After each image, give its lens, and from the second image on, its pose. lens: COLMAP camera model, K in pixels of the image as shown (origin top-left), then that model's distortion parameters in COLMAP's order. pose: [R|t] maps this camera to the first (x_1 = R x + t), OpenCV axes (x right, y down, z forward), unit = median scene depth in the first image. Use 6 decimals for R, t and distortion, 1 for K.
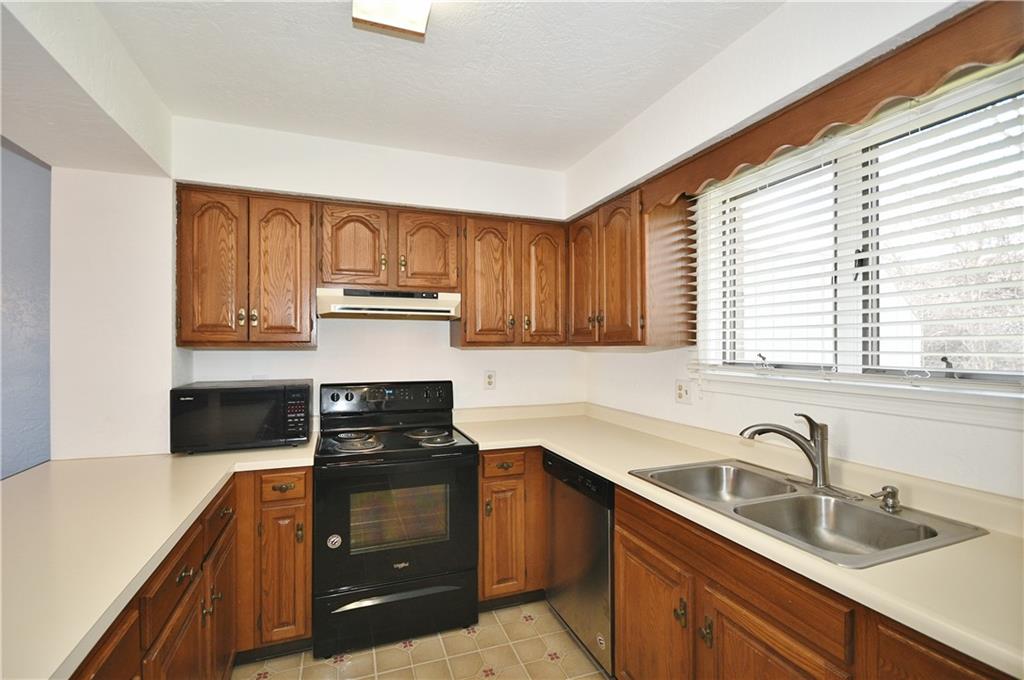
lens RADIAL K [[464.6, 0, 511.1], [0, 464.6, 339.1], [0, 0, 1]] dist [-0.004424, -0.000279]
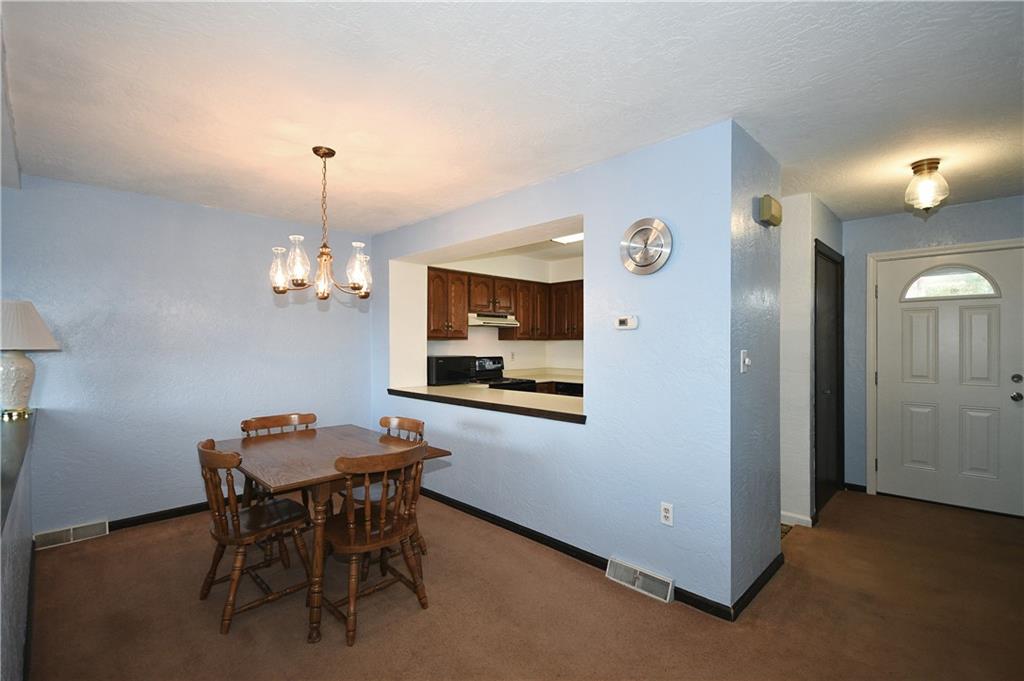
lens RADIAL K [[464.6, 0, 508.1], [0, 464.6, 341.8], [0, 0, 1]] dist [-0.004424, -0.000279]
pose [[0.908364, 0.005798, 0.418141, -1.177731], [-0.009432, 0.999934, 0.006626, 0.010746], [-0.418075, -0.009963, 0.908358, -1.109828]]
